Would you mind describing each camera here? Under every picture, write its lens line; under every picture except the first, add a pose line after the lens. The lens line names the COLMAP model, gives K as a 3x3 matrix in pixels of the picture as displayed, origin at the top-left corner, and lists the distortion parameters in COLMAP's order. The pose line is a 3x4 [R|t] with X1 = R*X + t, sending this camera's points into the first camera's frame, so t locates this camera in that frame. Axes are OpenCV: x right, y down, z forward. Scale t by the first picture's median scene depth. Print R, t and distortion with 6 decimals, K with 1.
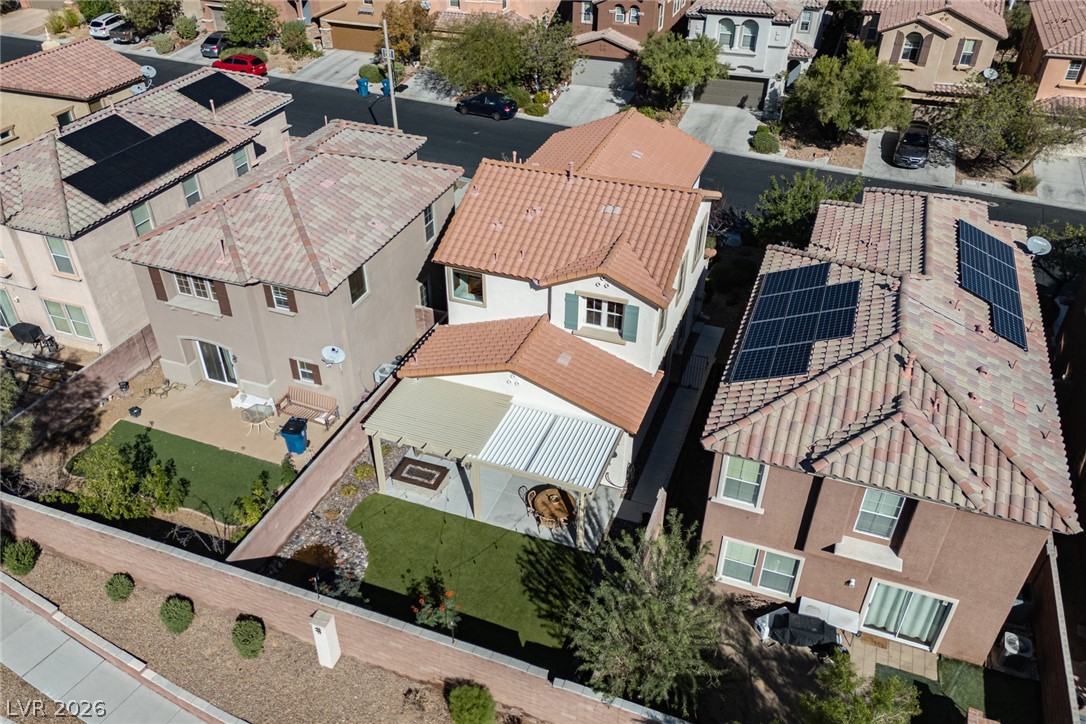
lens RADIAL K [[841.2, 0, 518.1], [0, 841.2, 390.6], [0, 0, 1]] dist [0.074933, -0.065233]
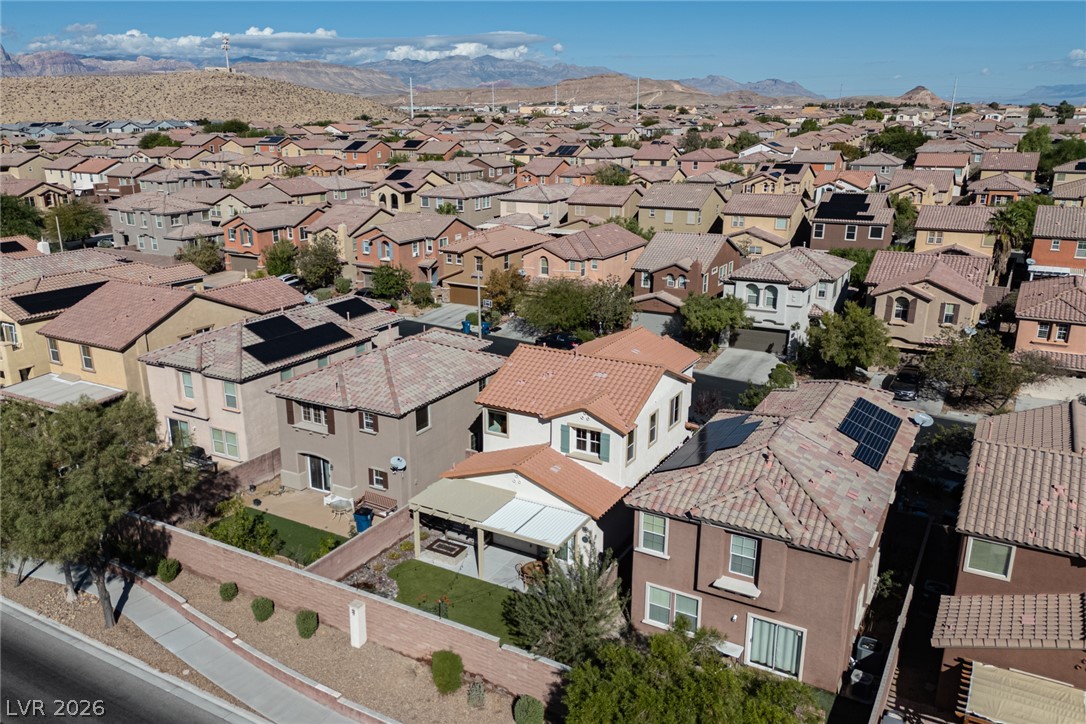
lens RADIAL K [[853.9, 0, 508.8], [0, 853.9, 388.1], [0, 0, 1]] dist [0.108214, -0.118931]
pose [[0.986761, 0.052710, -0.153375, 0.167620], [-0.099025, 0.944775, -0.312402, 0.254360], [0.128438, 0.323454, 0.937487, -0.340382]]
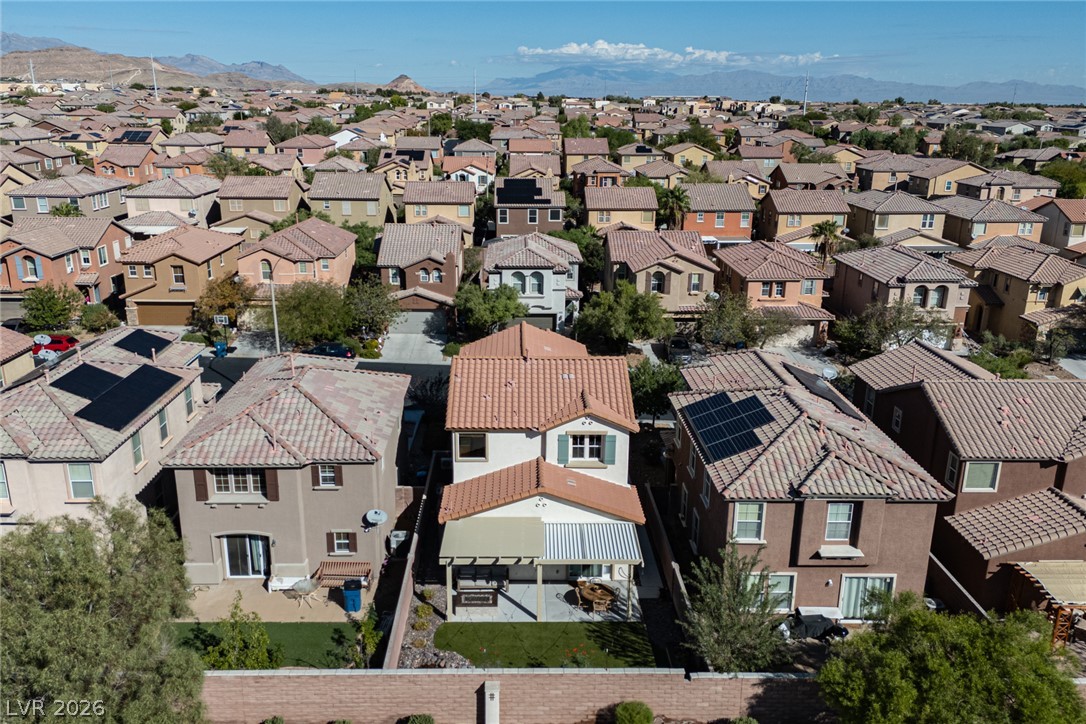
lens RADIAL K [[898.0, 0, 524.2], [0, 898.0, 387.0], [0, 0, 1]] dist [0.114148, -0.169475]
pose [[0.925690, -0.102847, 0.364033, -0.442241], [0.214195, 0.935705, -0.280315, 0.173874], [-0.311798, 0.337459, 0.888202, -0.222494]]
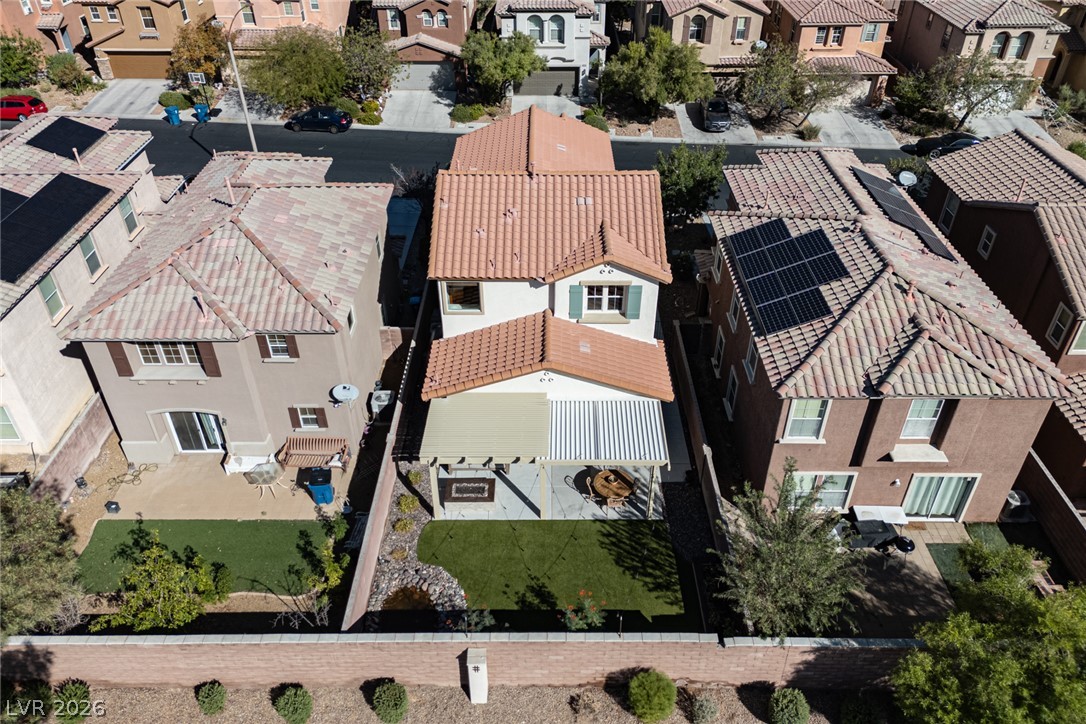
lens RADIAL K [[800.3, 0, 545.3], [0, 800.3, 372.1], [0, 0, 1]] dist [0.069216, -0.057585]
pose [[0.929849, -0.212316, 0.300505, -0.262839], [0.212555, 0.976615, 0.032303, -0.044553], [-0.300337, 0.033837, 0.953233, 0.060143]]
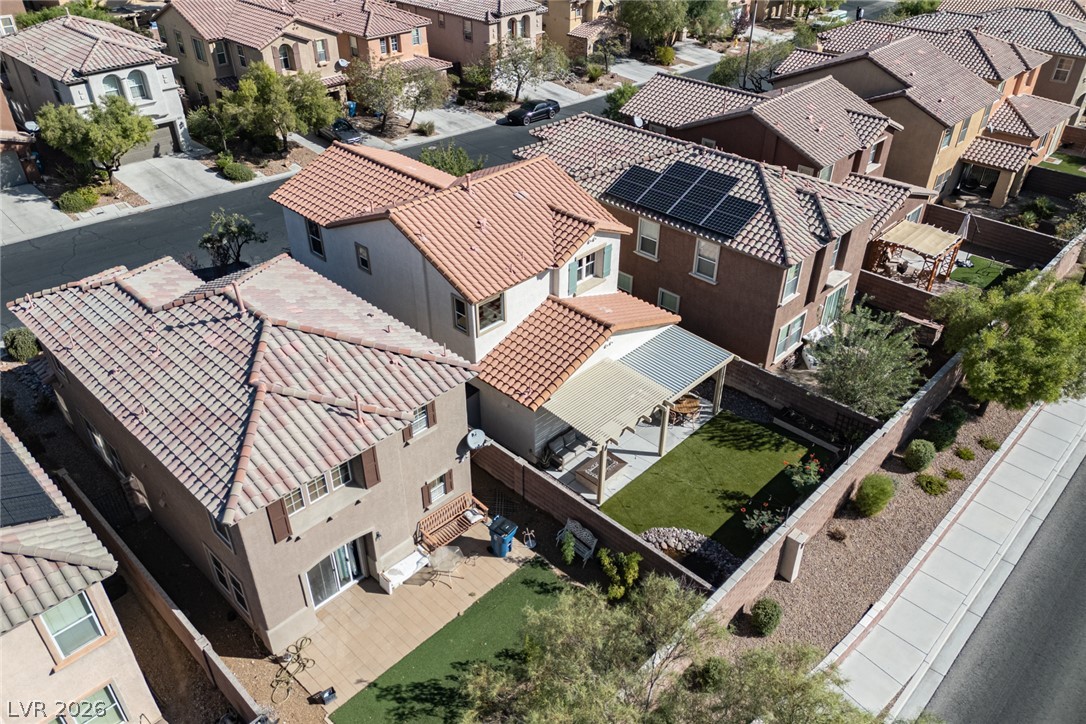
lens RADIAL K [[800.3, 0, 545.3], [0, 800.3, 372.1], [0, 0, 1]] dist [0.069216, -0.057585]
pose [[0.376943, -0.519315, 0.766959, -0.777449], [0.545394, 0.793712, 0.269381, -0.278869], [-0.748639, 0.316753, 0.582416, 0.392429]]
